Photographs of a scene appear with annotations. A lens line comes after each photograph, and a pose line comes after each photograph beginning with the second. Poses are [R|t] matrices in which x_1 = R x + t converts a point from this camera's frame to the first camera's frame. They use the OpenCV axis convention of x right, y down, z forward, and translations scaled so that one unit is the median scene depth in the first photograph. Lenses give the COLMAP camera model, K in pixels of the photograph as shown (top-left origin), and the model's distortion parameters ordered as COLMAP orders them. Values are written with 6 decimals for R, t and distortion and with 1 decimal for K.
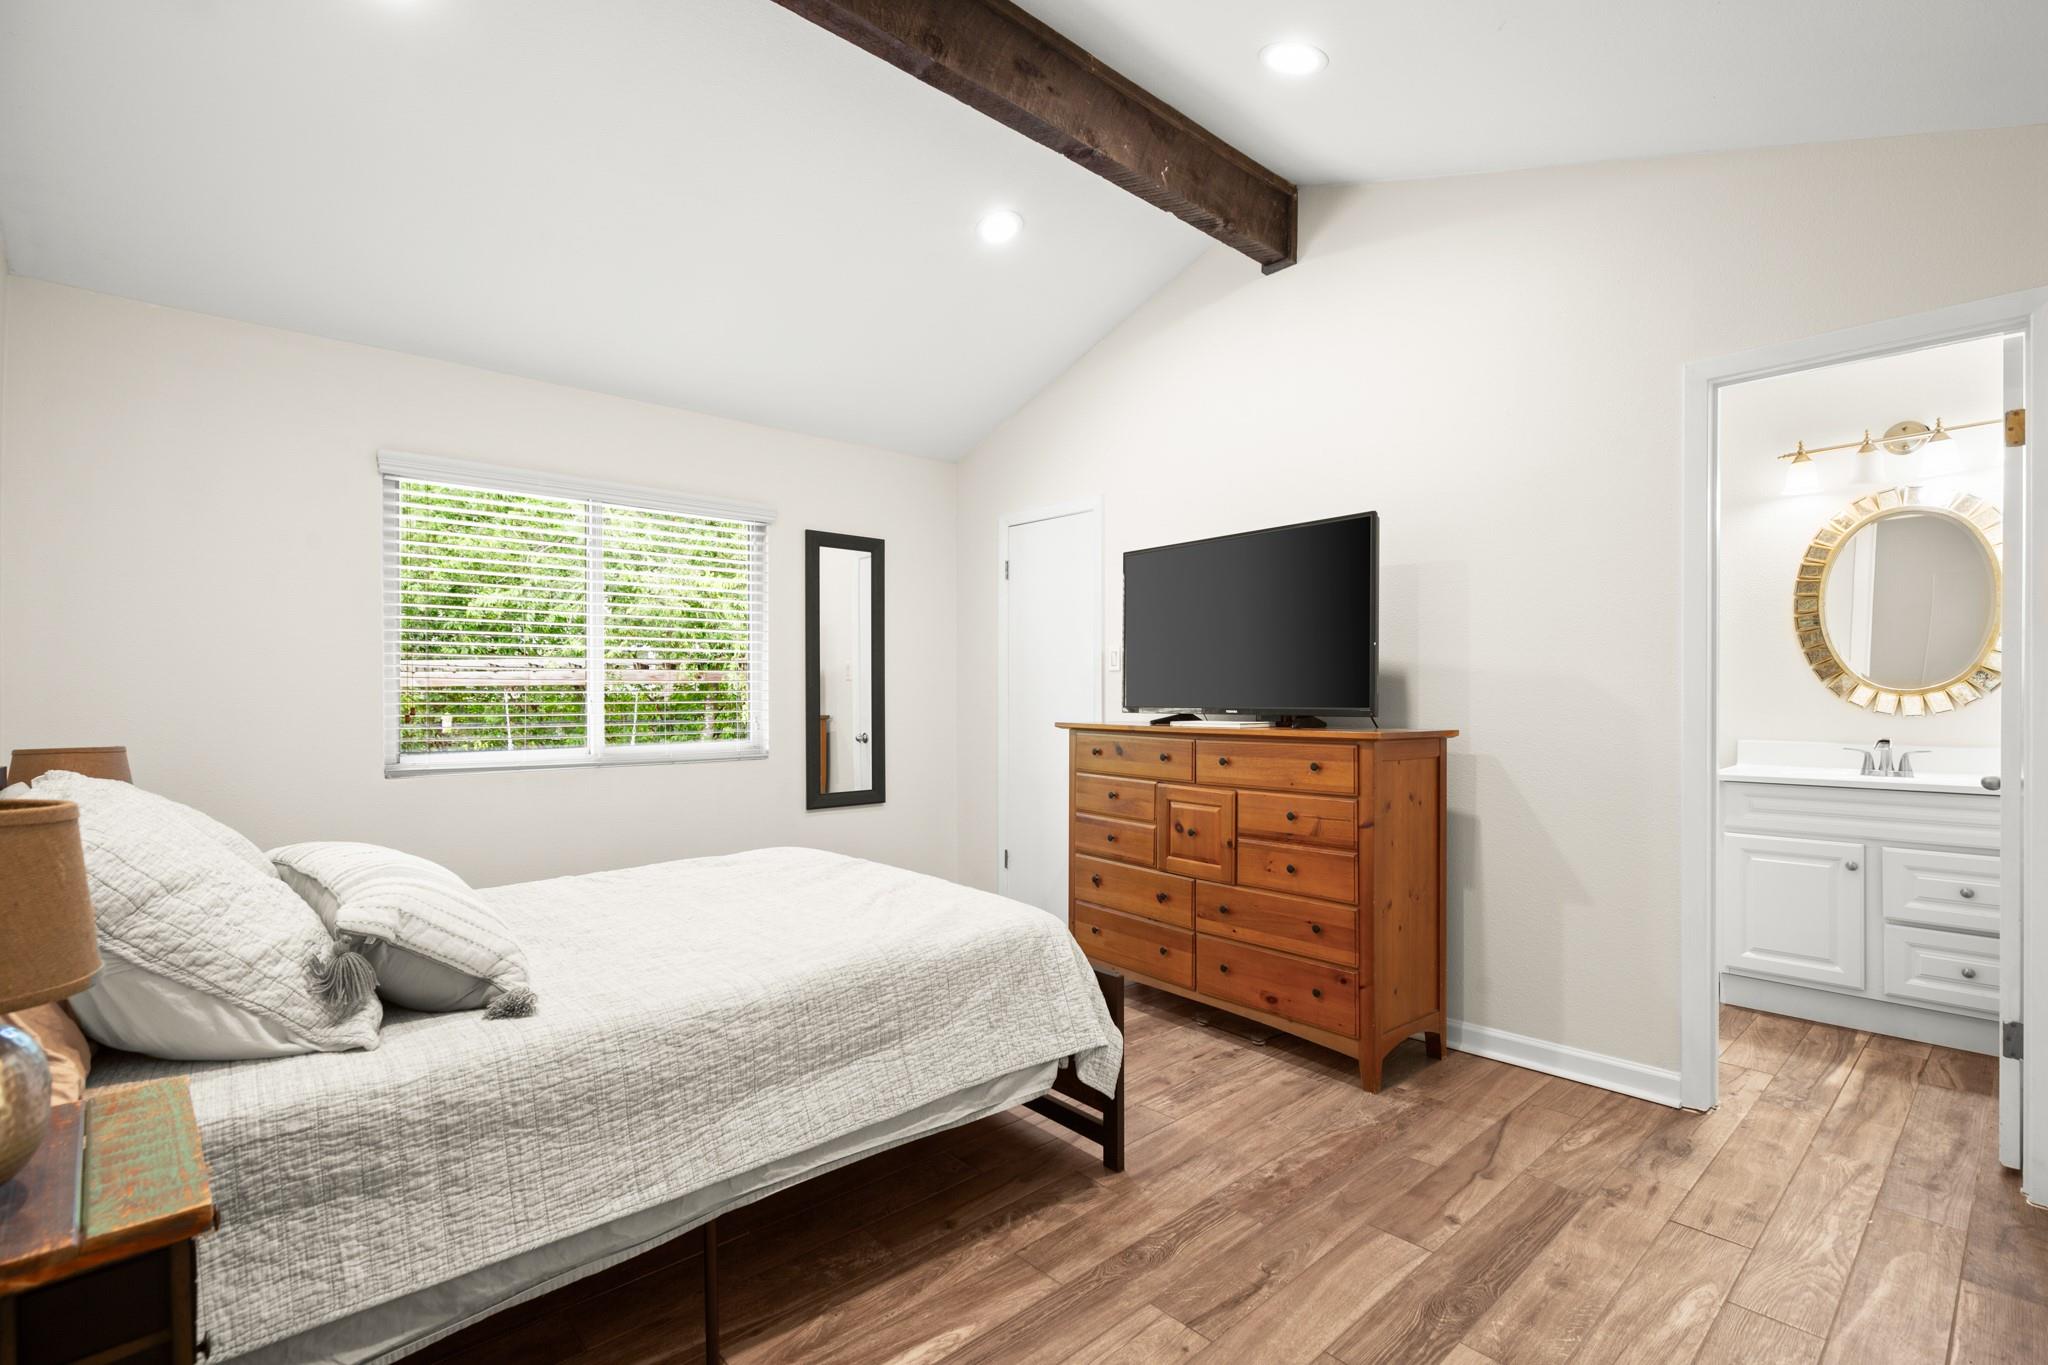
lens RADIAL K [[934.7, 0, 1038.9], [0, 934.7, 700.0], [0, 0, 1]] dist [0.001923, -0.000160]
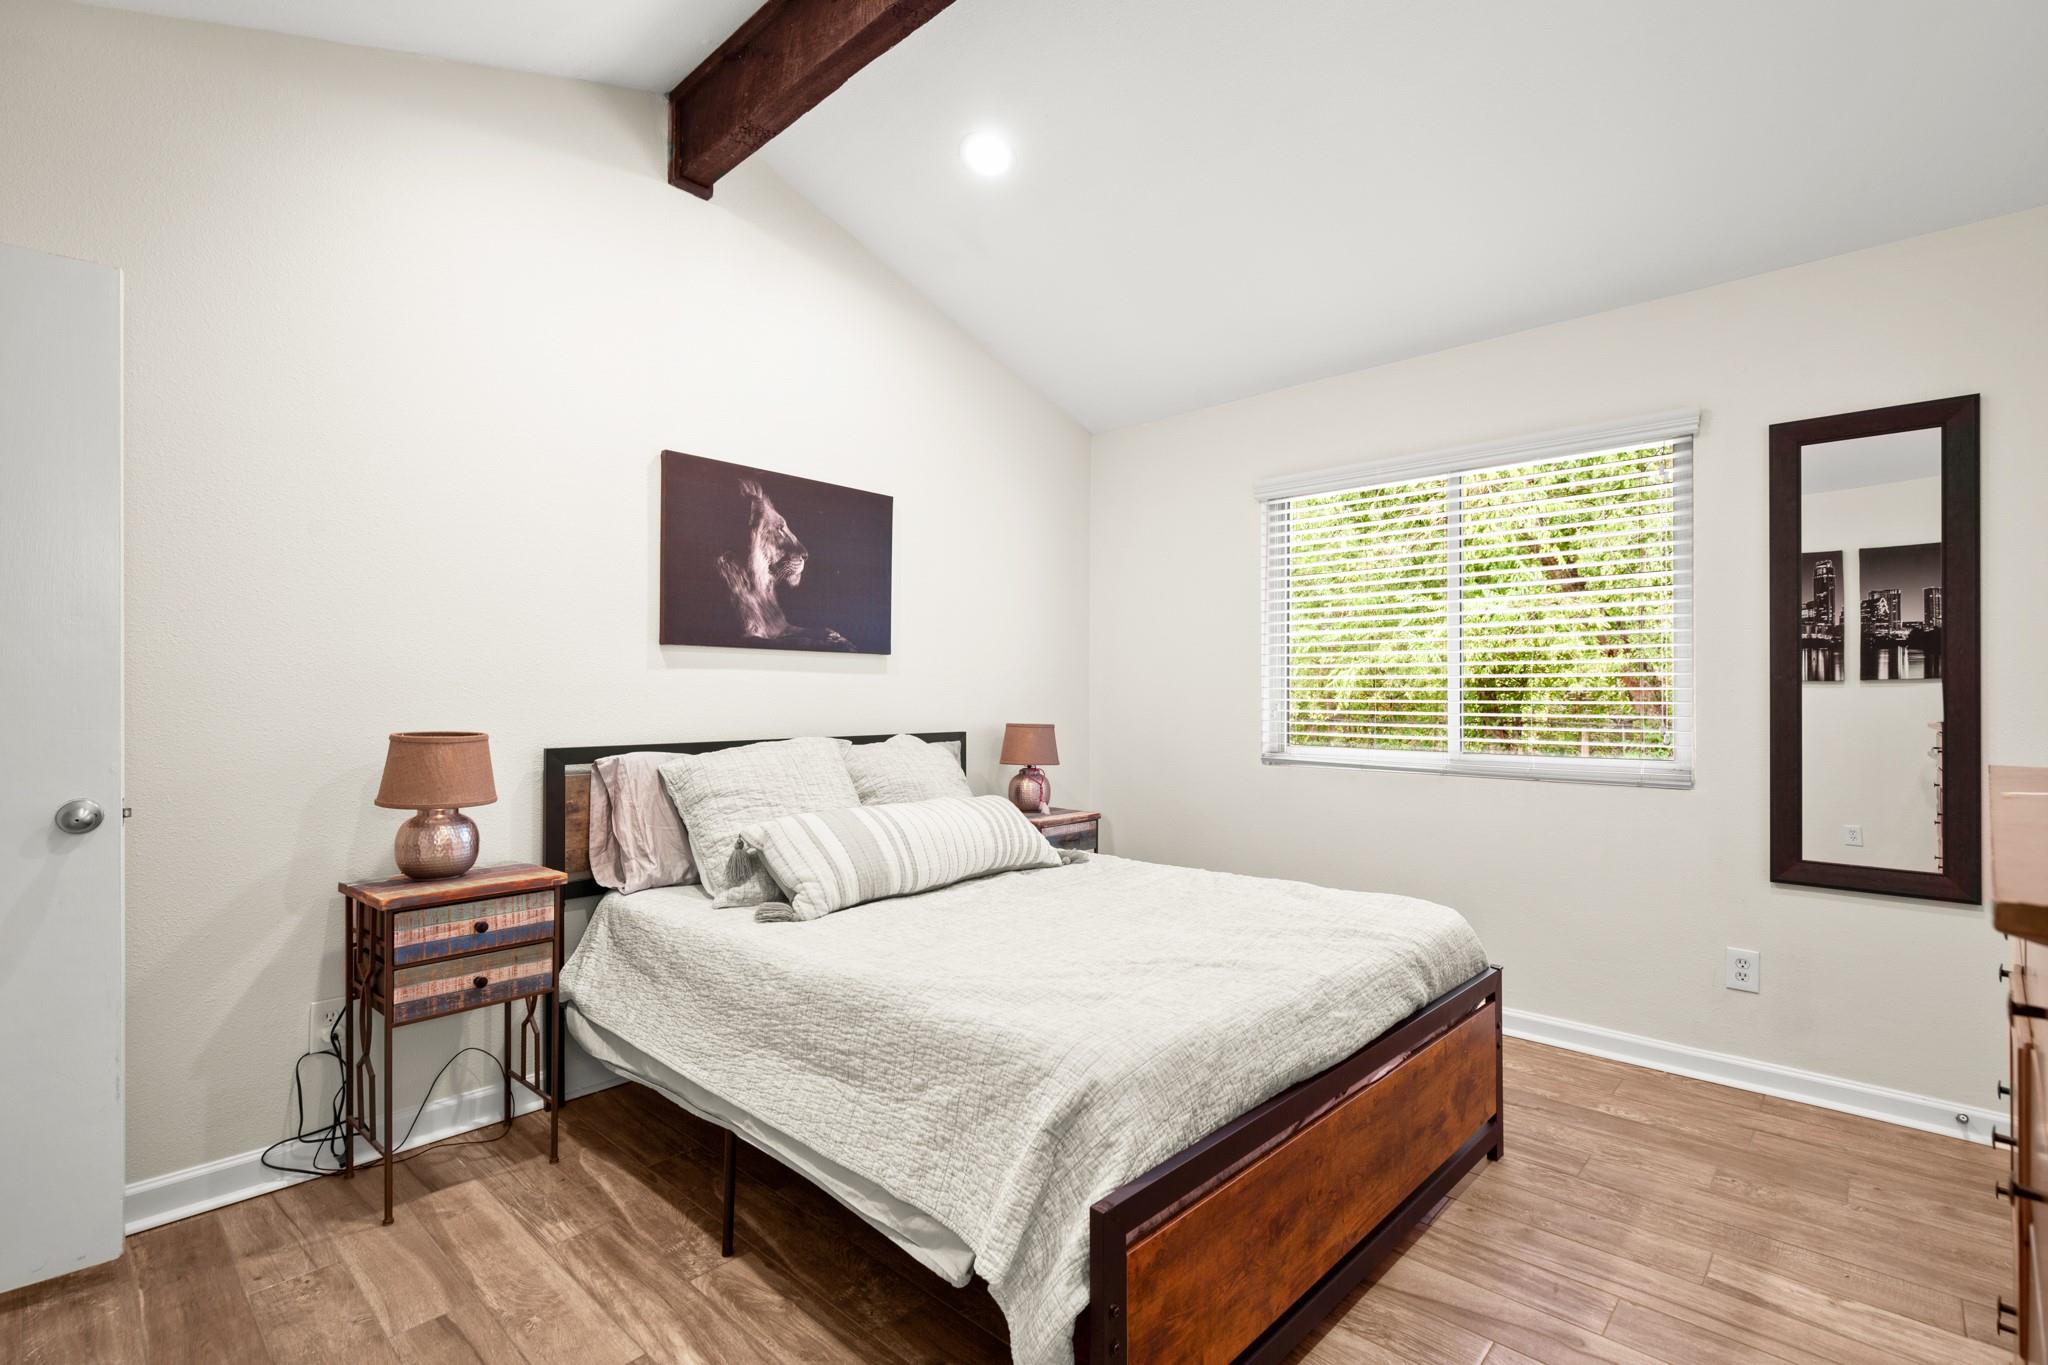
lens RADIAL K [[934.7, 0, 1038.9], [0, 934.7, 700.0], [0, 0, 1]] dist [0.001923, -0.000160]
pose [[0.094026, 0.010695, -0.995512, 0.746031], [-0.008415, 0.999915, 0.009948, -0.009419], [0.995534, 0.007442, 0.094108, 1.087173]]
